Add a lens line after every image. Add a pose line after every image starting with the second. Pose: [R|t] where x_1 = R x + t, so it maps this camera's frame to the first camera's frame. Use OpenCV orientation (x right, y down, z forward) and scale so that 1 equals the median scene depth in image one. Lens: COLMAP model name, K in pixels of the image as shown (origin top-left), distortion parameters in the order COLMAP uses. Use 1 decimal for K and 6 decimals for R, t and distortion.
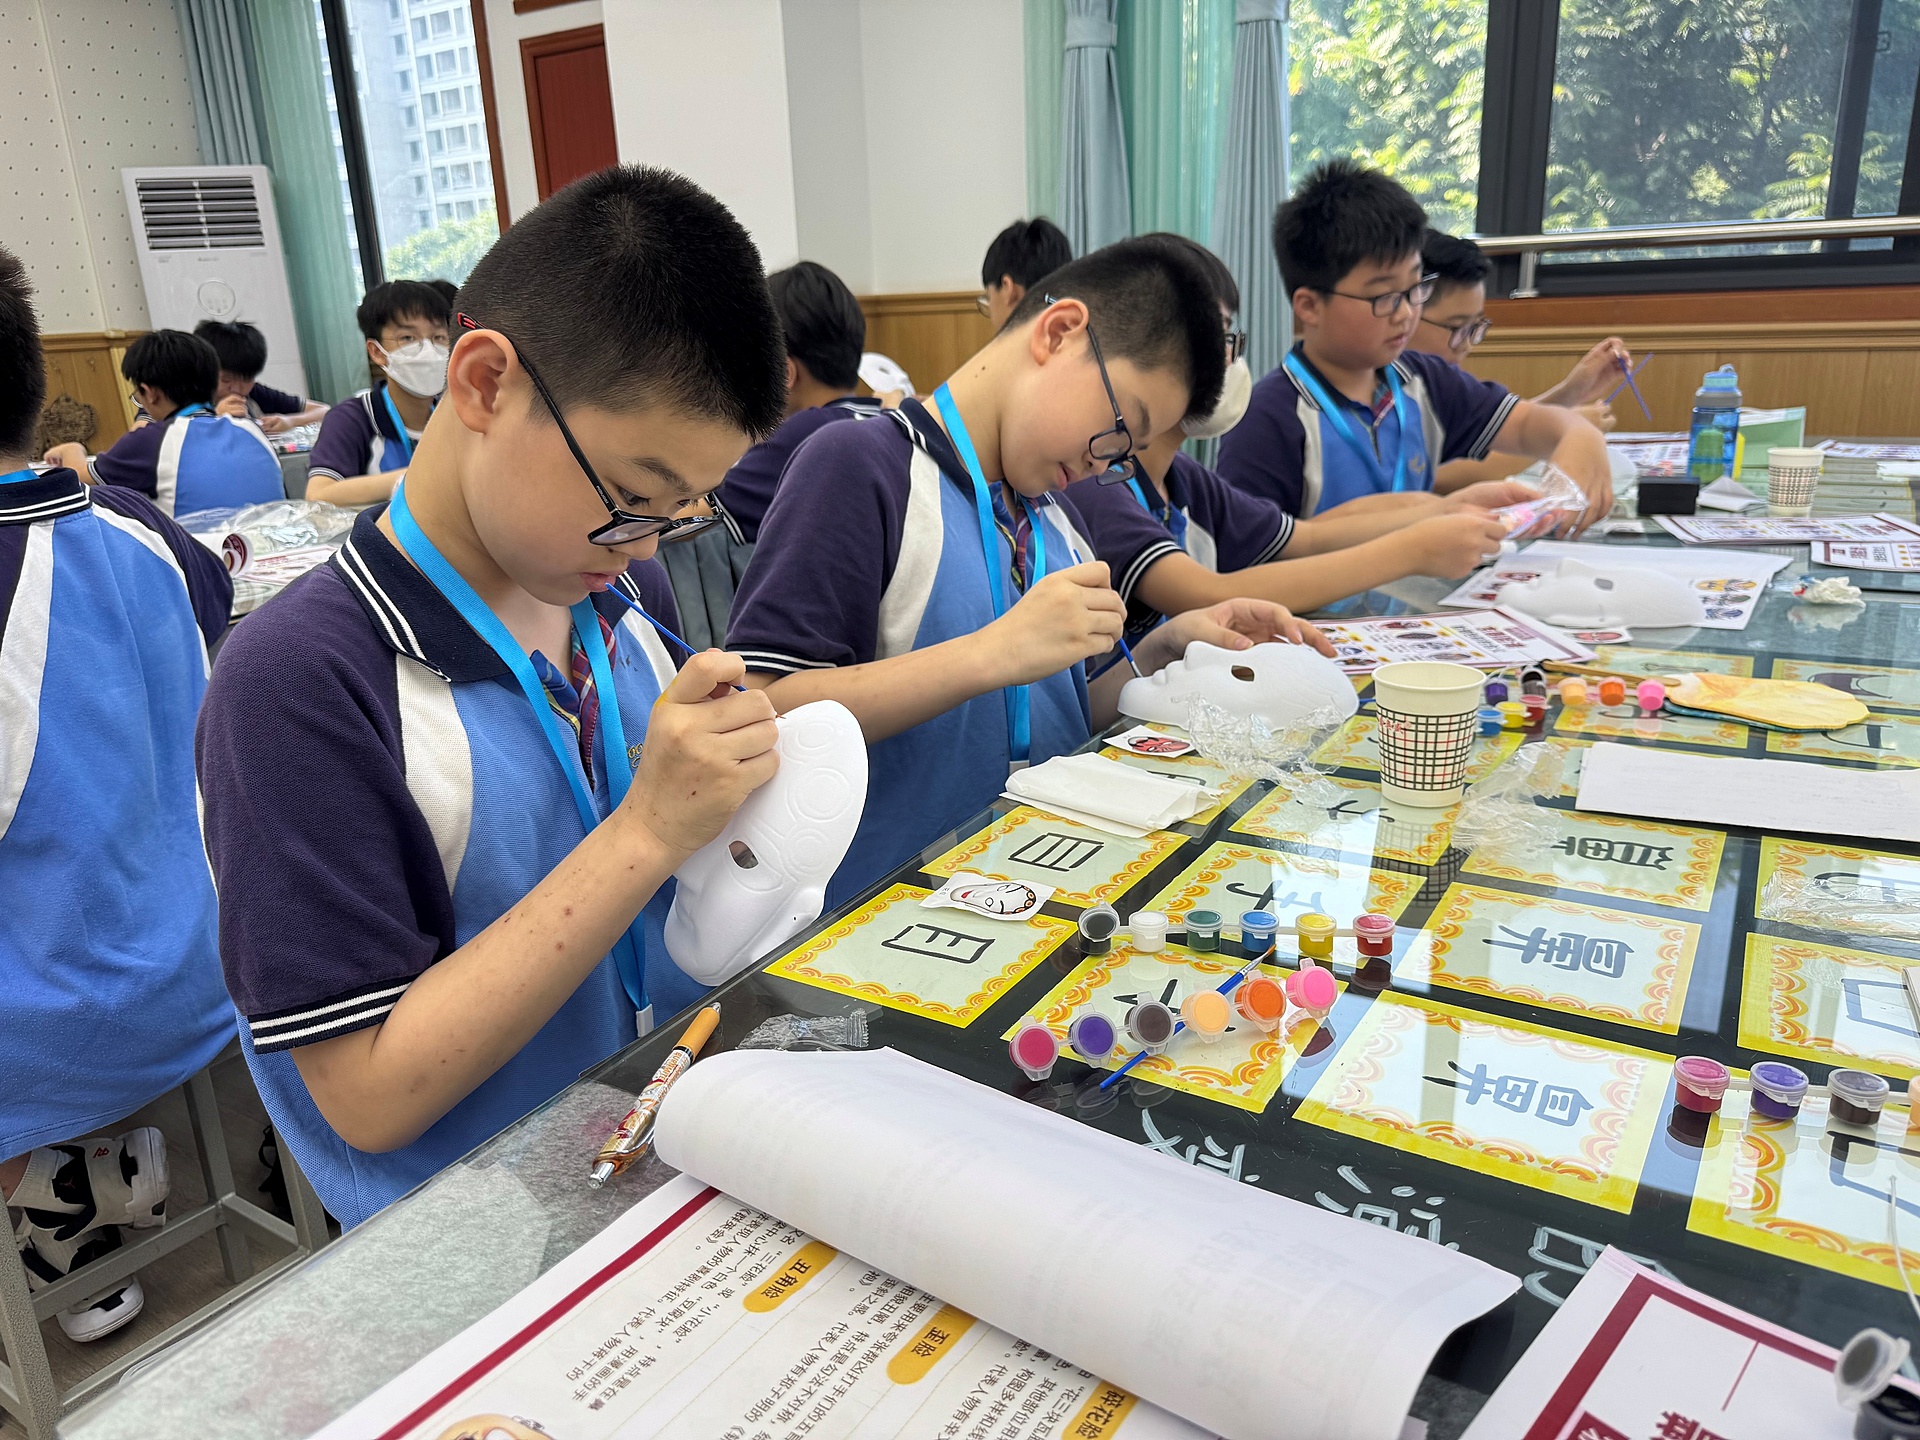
lens RADIAL K [[1362.4, 0, 960.0], [0, 1362.4, 720.0], [0, 0, 1]] dist [-0.001016, -0.000816]
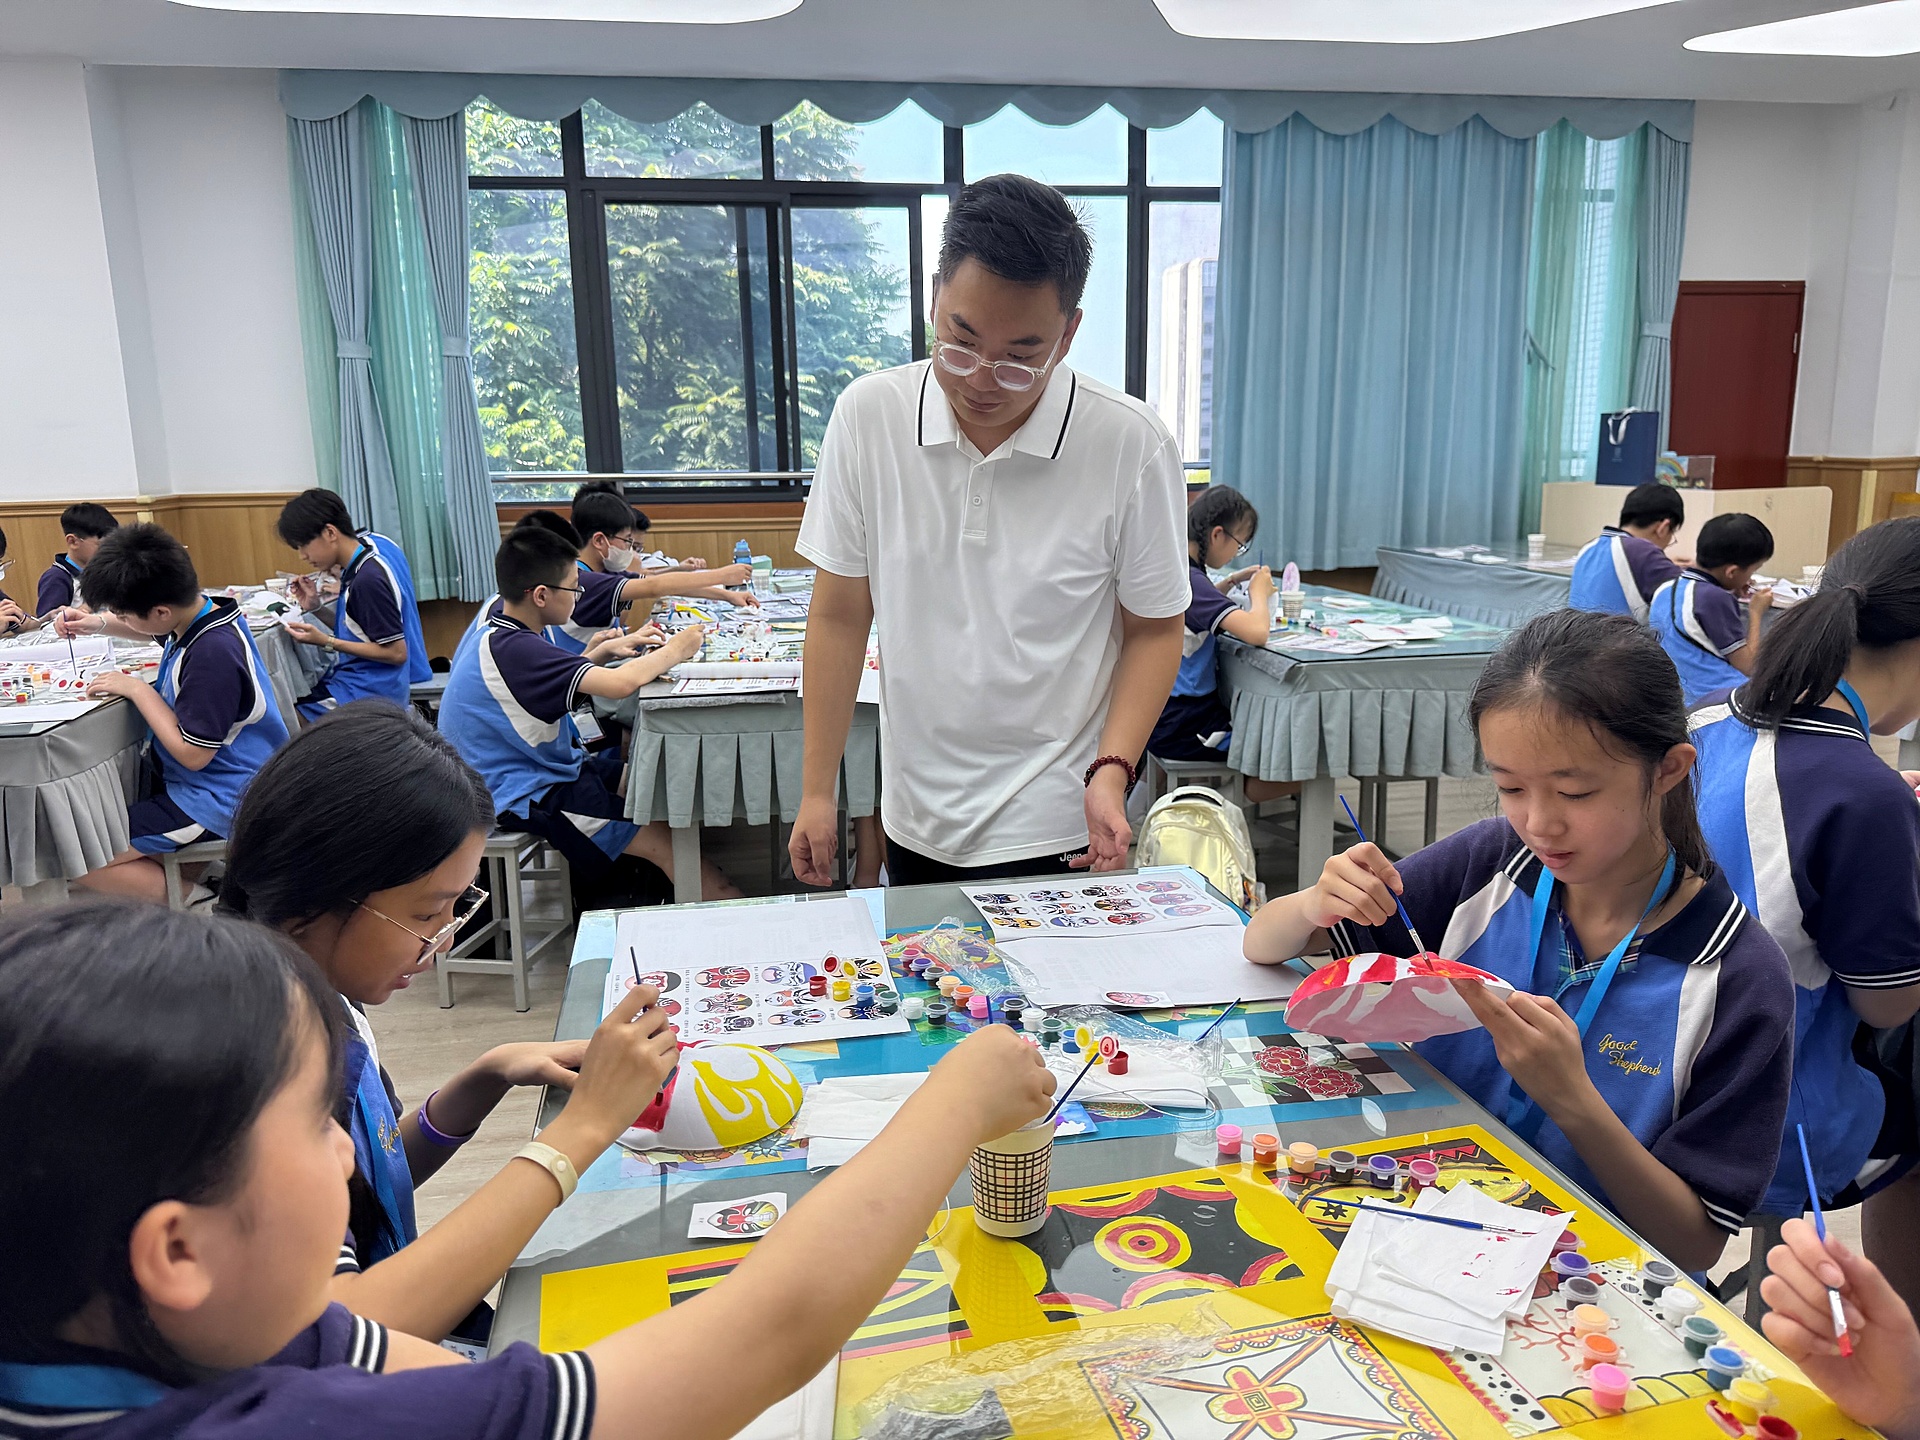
lens RADIAL K [[1362.4, 0, 960.0], [0, 1362.4, 720.0], [0, 0, 1]] dist [-0.001016, -0.000816]
pose [[0.742505, -0.120081, 0.658989, -0.163095], [0.197546, 0.979300, -0.044134, 0.050352], [-0.640048, 0.162951, 0.750857, -0.214786]]
